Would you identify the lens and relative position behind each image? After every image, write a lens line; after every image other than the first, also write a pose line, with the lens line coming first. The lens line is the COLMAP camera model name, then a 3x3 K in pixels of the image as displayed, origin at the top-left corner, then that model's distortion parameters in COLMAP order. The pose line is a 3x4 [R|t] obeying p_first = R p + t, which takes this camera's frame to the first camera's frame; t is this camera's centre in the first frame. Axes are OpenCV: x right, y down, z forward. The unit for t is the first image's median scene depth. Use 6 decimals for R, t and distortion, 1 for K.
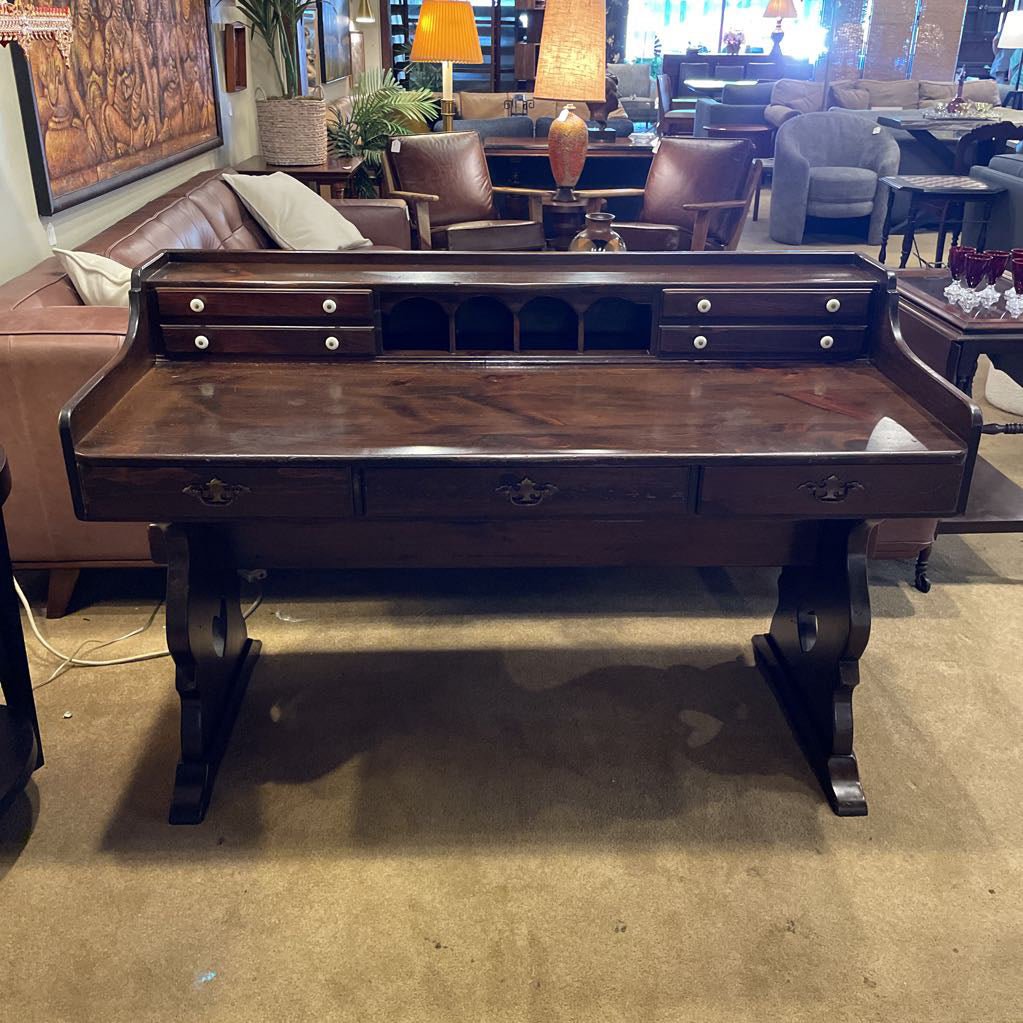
lens RADIAL K [[1035.0, 0, 511.6], [0, 1035.0, 505.2], [0, 0, 1]] dist [0.103036, -0.153567]
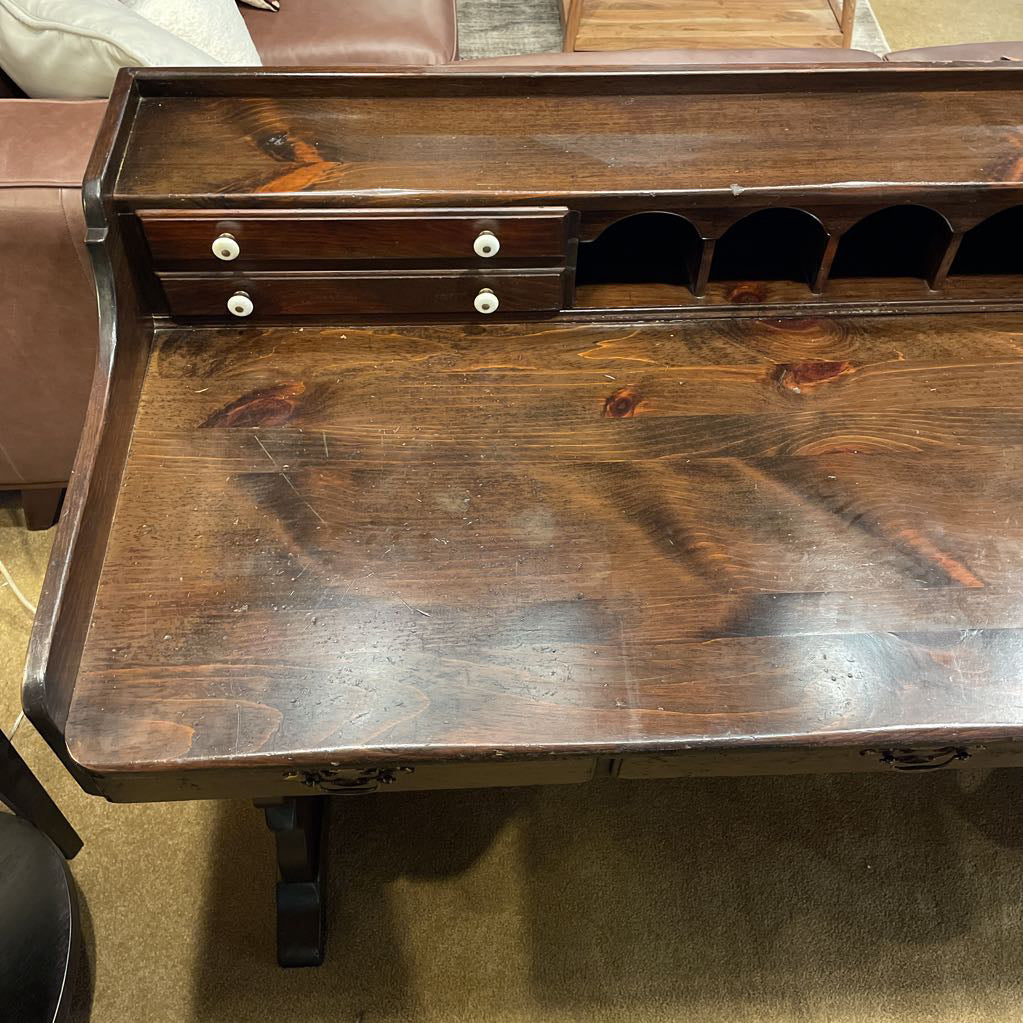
lens RADIAL K [[1035.0, 0, 511.6], [0, 1035.0, 505.2], [0, 0, 1]] dist [0.103036, -0.153567]
pose [[0.999676, -0.008918, 0.023837, -0.181689], [-0.003417, 0.881086, 0.472944, -0.331166], [-0.025220, -0.472872, 0.880770, 0.511916]]
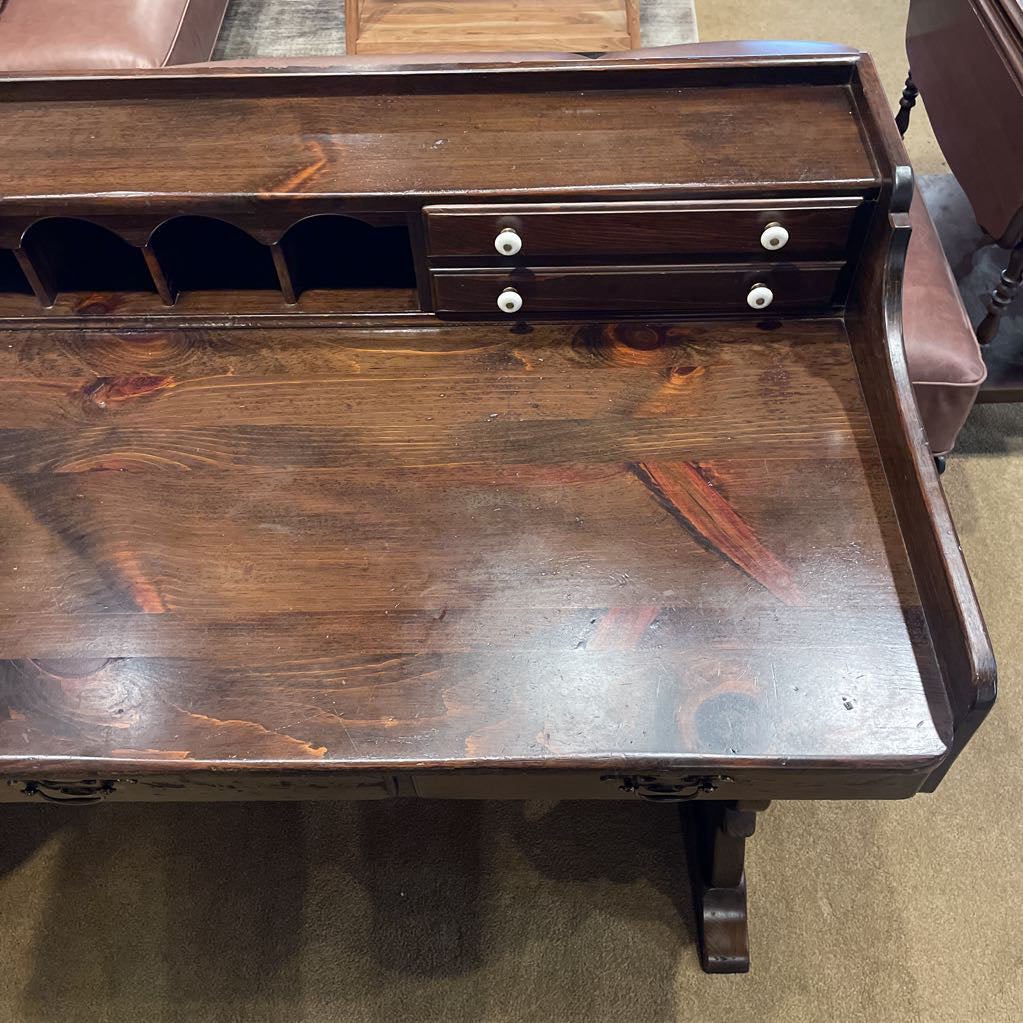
lens RADIAL K [[1035.0, 0, 511.6], [0, 1035.0, 505.2], [0, 0, 1]] dist [0.103036, -0.153567]
pose [[0.998345, 0.009302, -0.056747, 0.225976], [0.018447, 0.882868, 0.469259, -0.327174], [0.054465, -0.469530, 0.881235, 0.536344]]
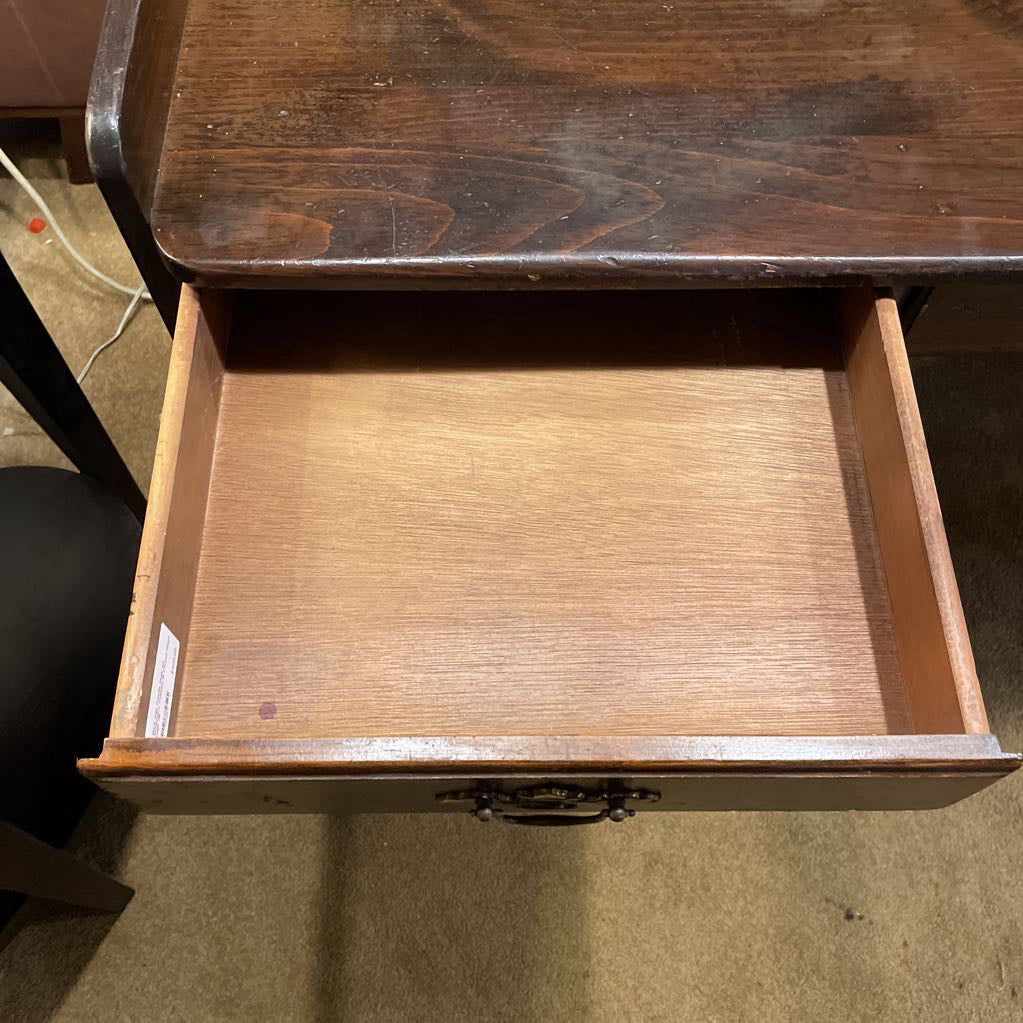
lens RADIAL K [[1035.0, 0, 511.6], [0, 1035.0, 505.2], [0, 0, 1]] dist [0.103036, -0.153567]
pose [[0.999874, 0.012683, -0.009526, -0.247189], [-0.003987, 0.782238, 0.622967, -0.170337], [0.015352, -0.622850, 0.782190, 0.566733]]
